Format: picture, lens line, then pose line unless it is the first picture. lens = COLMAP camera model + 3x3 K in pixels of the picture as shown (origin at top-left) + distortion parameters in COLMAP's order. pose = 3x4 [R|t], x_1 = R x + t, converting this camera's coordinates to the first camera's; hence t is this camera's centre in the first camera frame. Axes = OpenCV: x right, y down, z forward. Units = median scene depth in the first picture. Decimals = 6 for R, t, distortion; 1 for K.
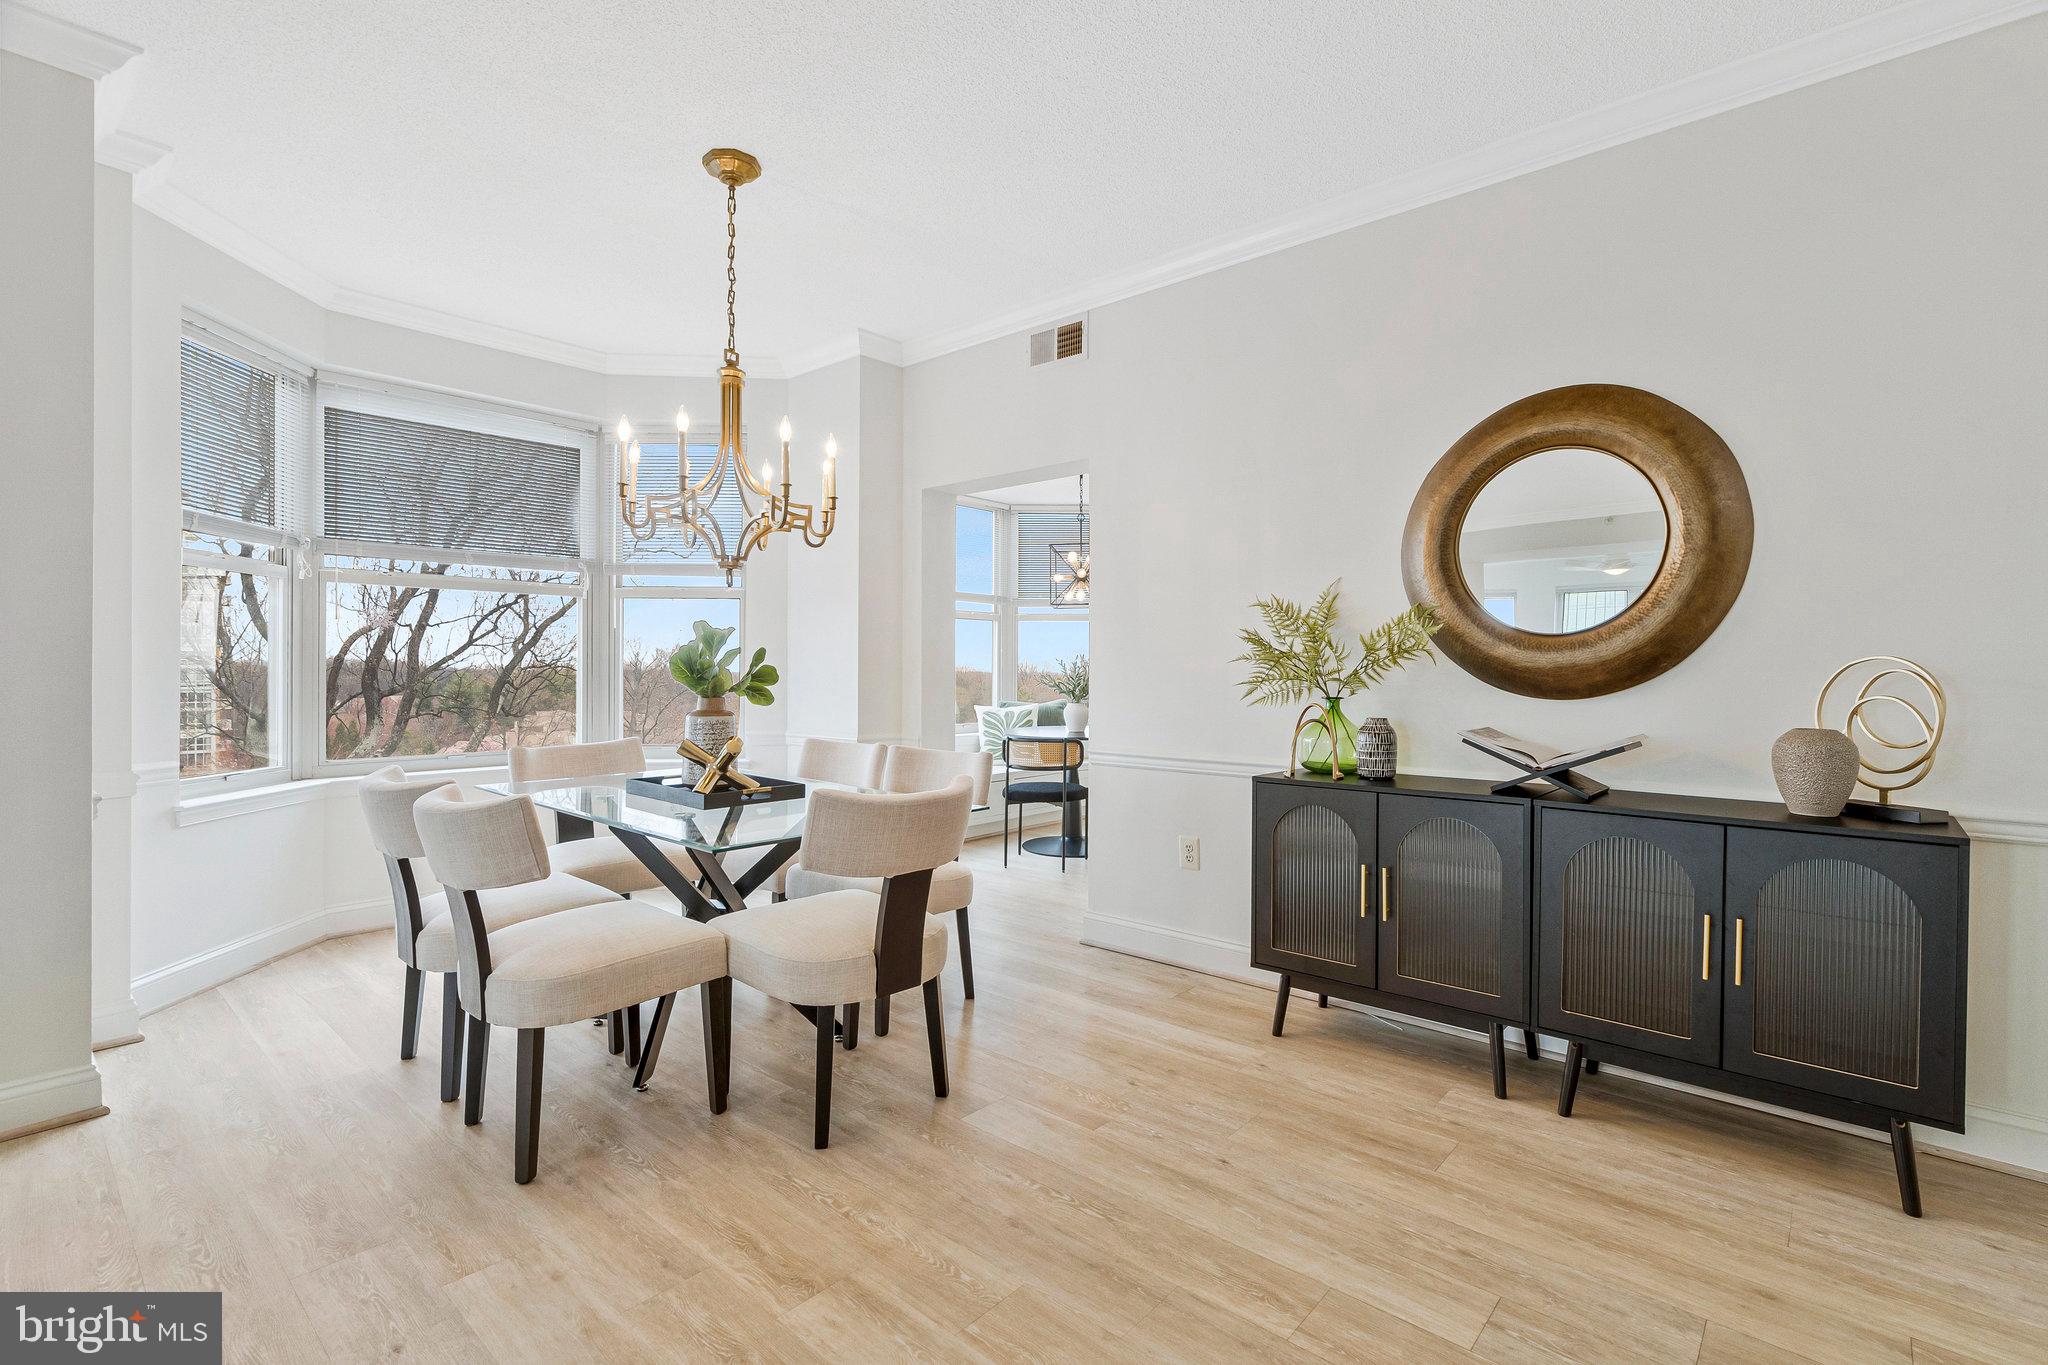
lens RADIAL K [[947.6, 0, 1023.1], [0, 947.6, 670.1], [0, 0, 1]] dist [0.003568, 0.000353]
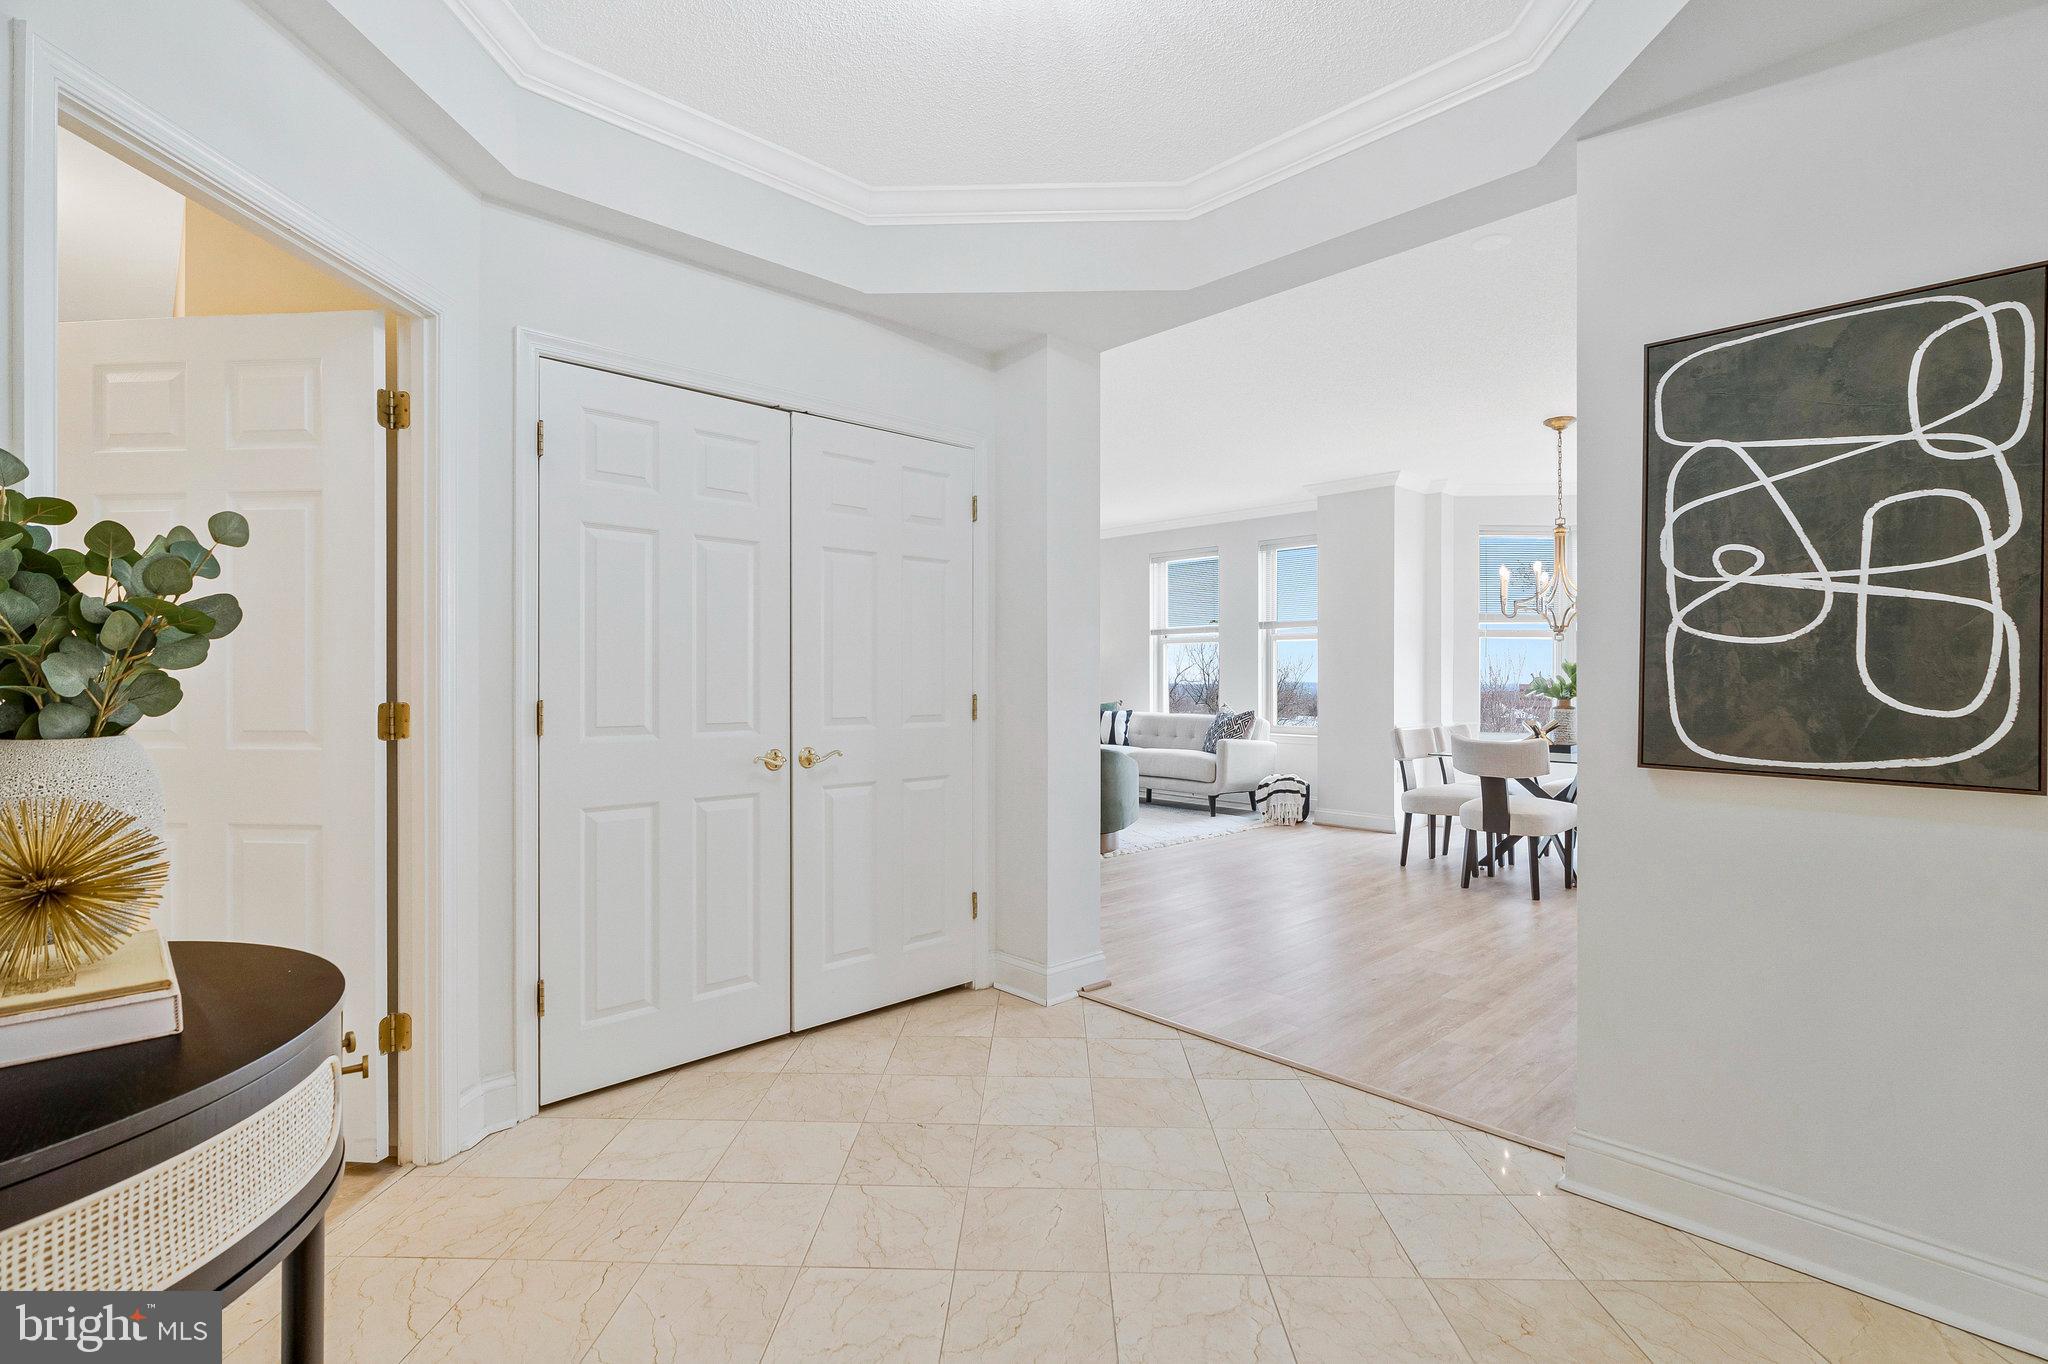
lens RADIAL K [[947.6, 0, 1023.5], [0, 947.6, 674.0], [0, 0, 1]] dist [0.003568, 0.000353]
pose [[-0.069697, 0.007663, -0.997539, 1.697038], [-0.000816, 0.999970, 0.007738, -0.036734], [0.997568, 0.001354, -0.069689, 0.052514]]
